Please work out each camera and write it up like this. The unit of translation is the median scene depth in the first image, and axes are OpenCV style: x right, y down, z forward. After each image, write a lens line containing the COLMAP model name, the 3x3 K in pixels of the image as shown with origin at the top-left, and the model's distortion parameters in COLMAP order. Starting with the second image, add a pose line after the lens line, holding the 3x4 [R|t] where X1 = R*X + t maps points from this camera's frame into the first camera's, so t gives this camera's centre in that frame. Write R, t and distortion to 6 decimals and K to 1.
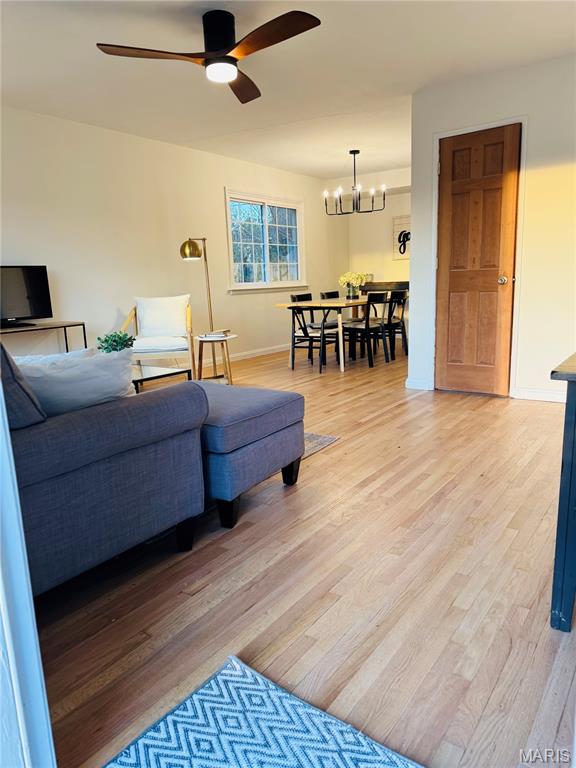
lens RADIAL K [[534.7, 0, 278.6], [0, 534.7, 395.0], [0, 0, 1]] dist [0.053803, -0.082476]
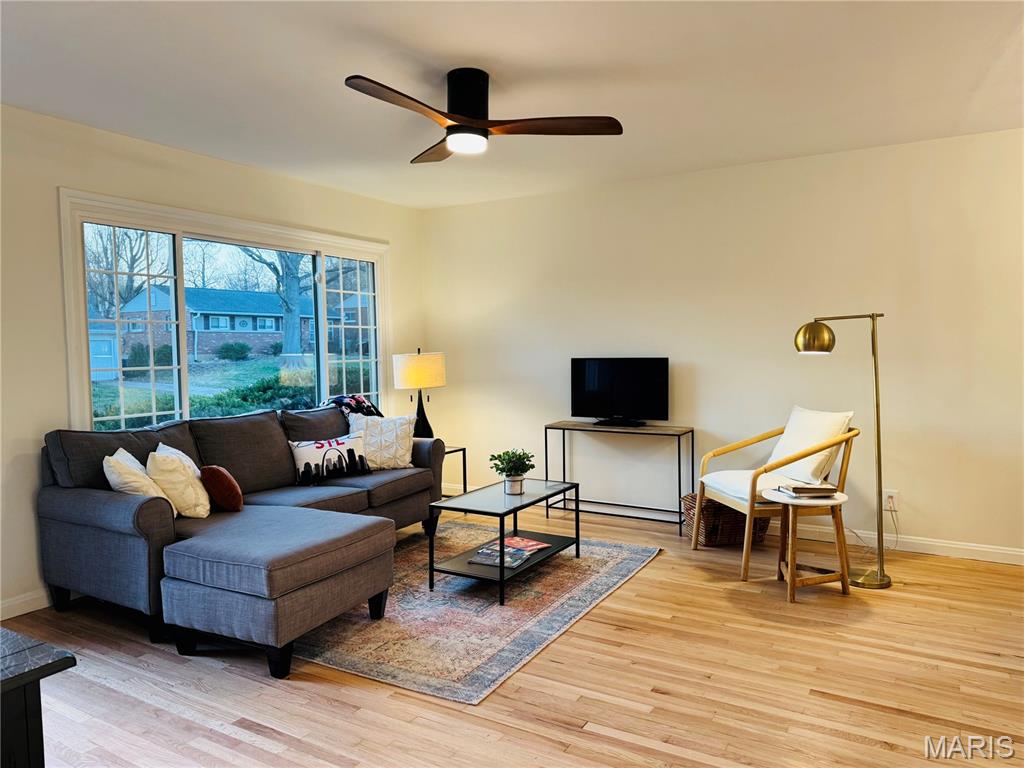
lens RADIAL K [[712.9, 0, 511.8], [0, 712.9, 398.2], [0, 0, 1]] dist [0.053803, -0.082476]
pose [[0.095302, 0.109080, -0.989454, 0.594340], [-0.200178, 0.975773, 0.088291, -0.220745], [0.975113, 0.189653, 0.114828, 0.641243]]
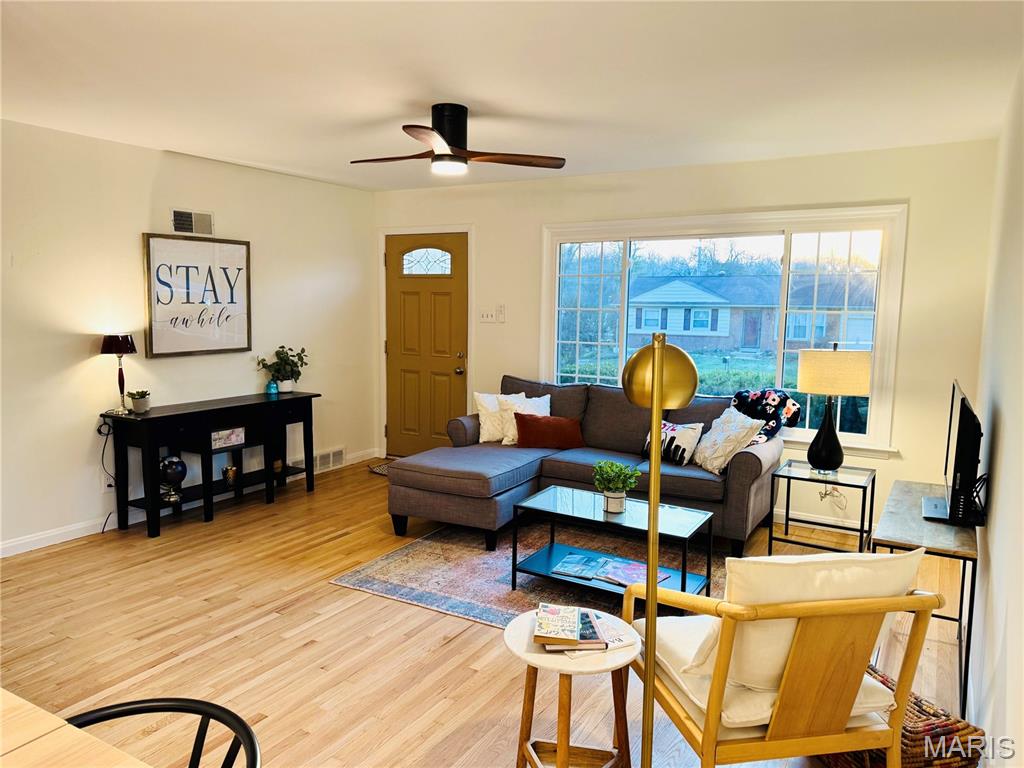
lens RADIAL K [[712.9, 0, 519.8], [0, 712.9, 382.7], [0, 0, 1]] dist [0.053803, -0.082476]
pose [[-0.993242, 0.035044, -0.110648, -0.049211], [-0.003262, 0.944522, 0.328433, -0.418309], [0.116019, 0.326574, -0.938024, 1.427262]]
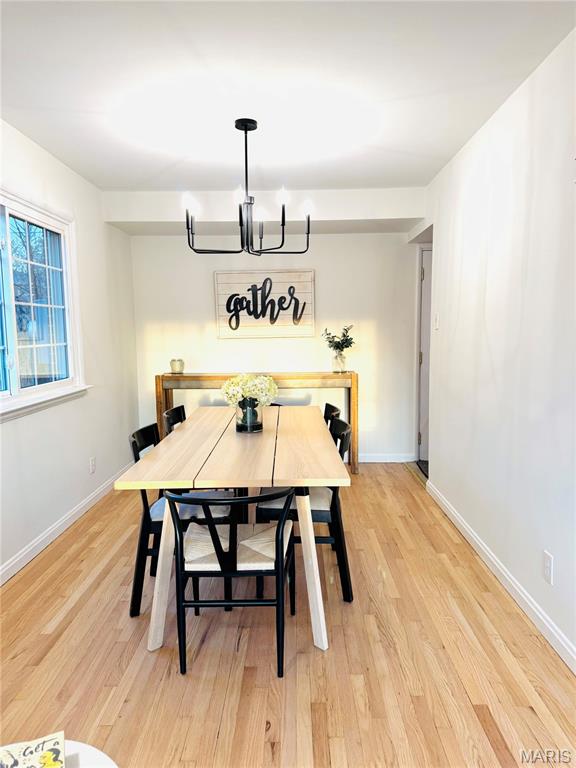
lens RADIAL K [[534.7, 0, 291.5], [0, 534.7, 387.0], [0, 0, 1]] dist [0.053803, -0.082476]
pose [[0.803242, -0.030229, 0.594886, -0.149791], [0.101328, 0.991089, -0.086456, -0.243132], [-0.586972, 0.129724, 0.799147, 0.846377]]
